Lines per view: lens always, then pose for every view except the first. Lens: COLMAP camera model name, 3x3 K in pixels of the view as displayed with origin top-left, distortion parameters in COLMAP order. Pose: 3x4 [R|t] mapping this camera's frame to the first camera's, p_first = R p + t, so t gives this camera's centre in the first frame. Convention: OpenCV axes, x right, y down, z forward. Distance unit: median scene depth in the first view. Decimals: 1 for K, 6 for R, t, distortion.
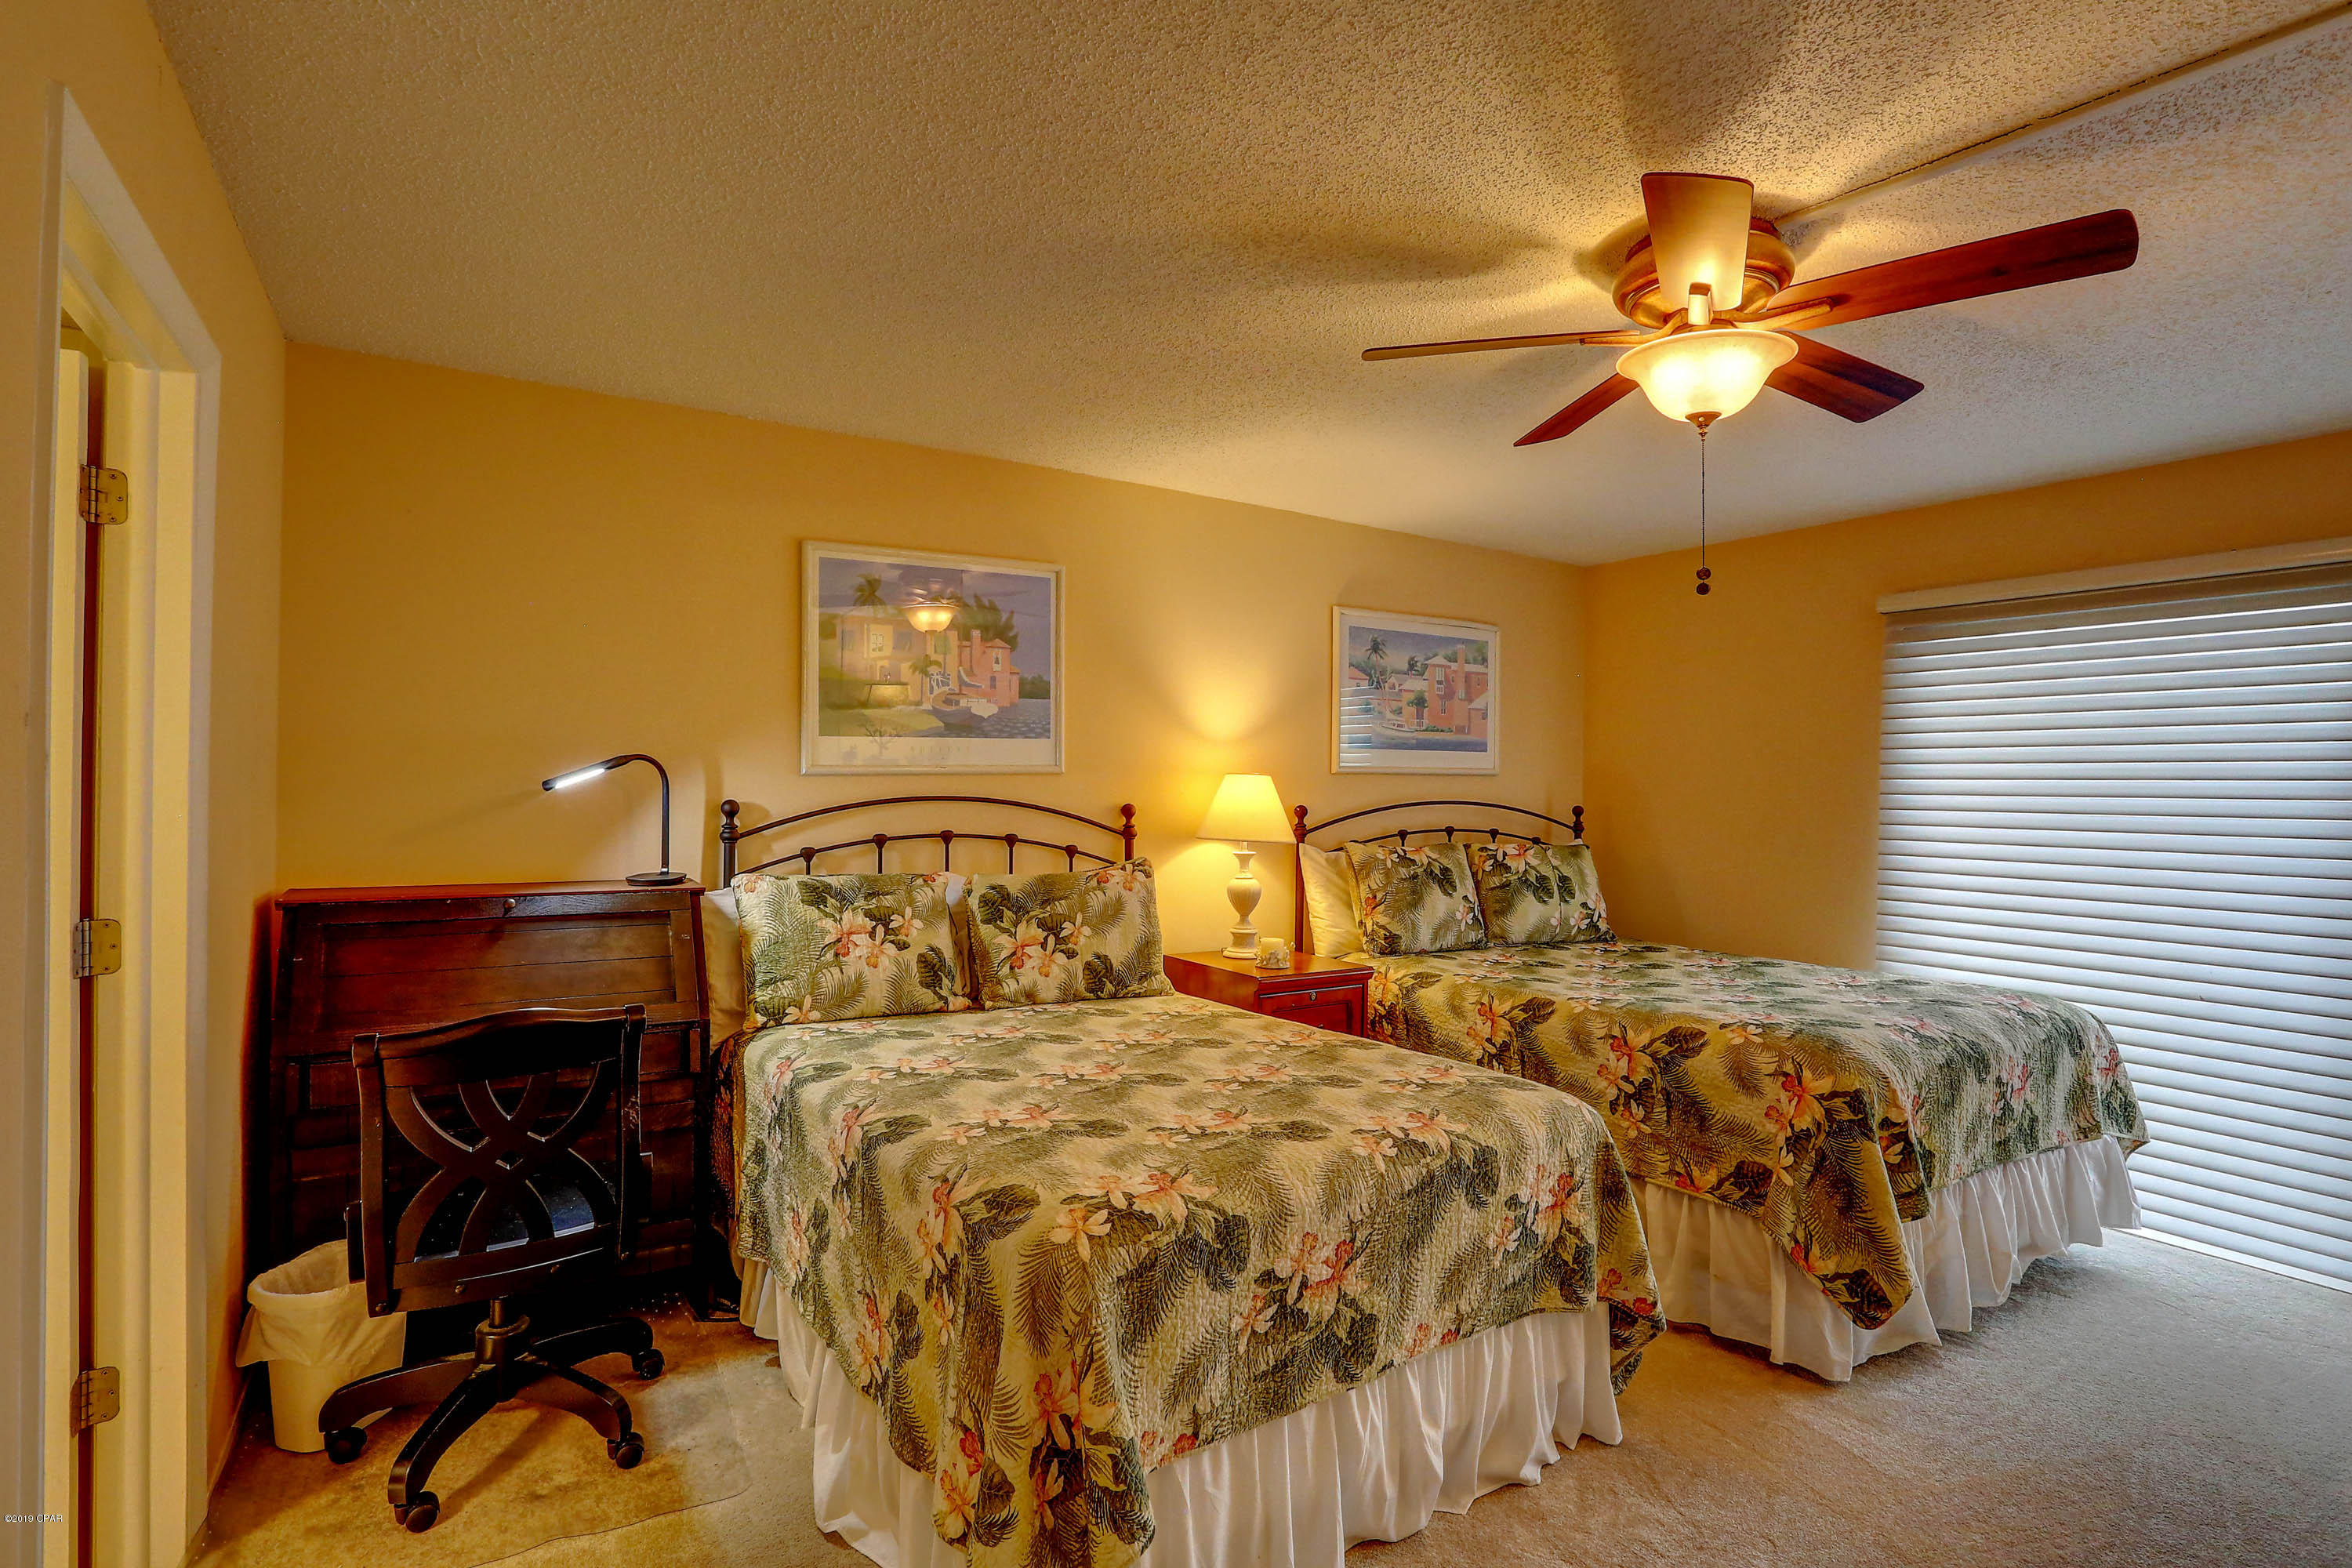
lens RADIAL K [[1152.5, 0, 1162.2], [0, 1152.5, 789.8], [0, 0, 1]] dist [-0.027275, 0.006526]
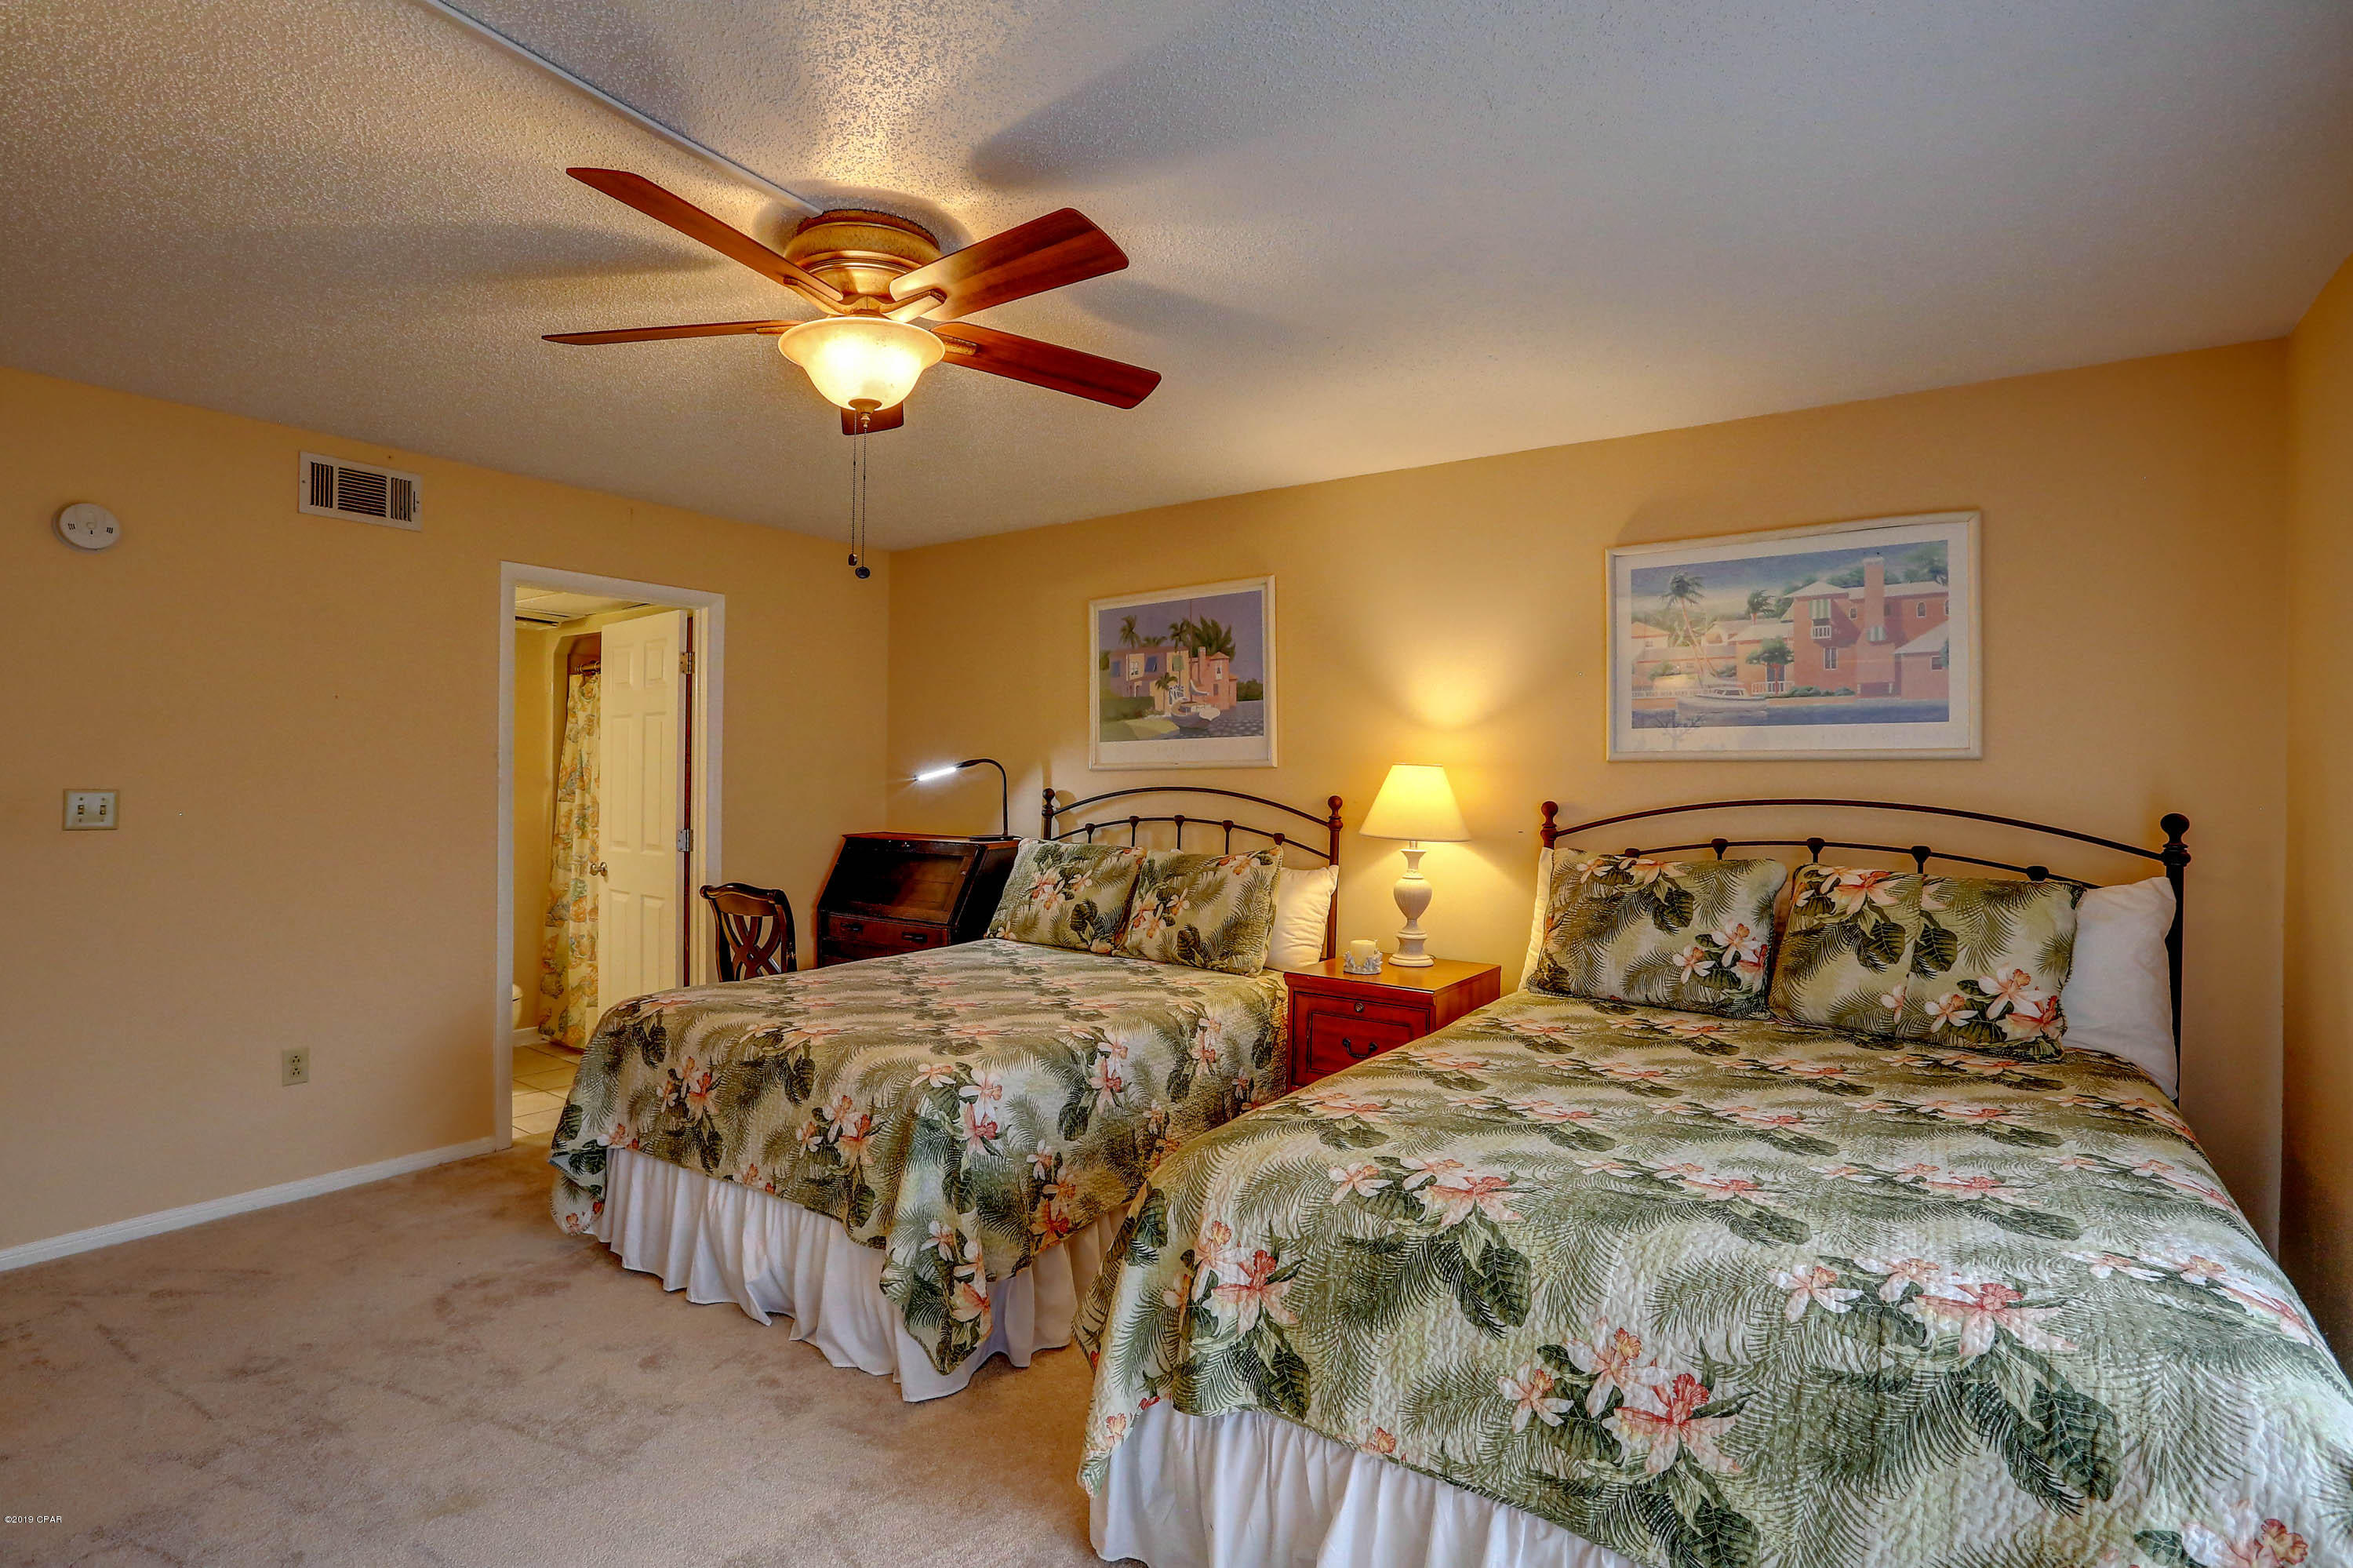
lens RADIAL K [[1153.0, 0, 1165.1], [0, 1153.0, 775.7], [0, 0, 1]] dist [-0.027275, 0.006526]
pose [[0.369988, -0.014261, -0.928927, 0.901622], [-0.014567, 0.999670, -0.021149, 0.018811], [0.928922, 0.021356, 0.369658, 0.515114]]
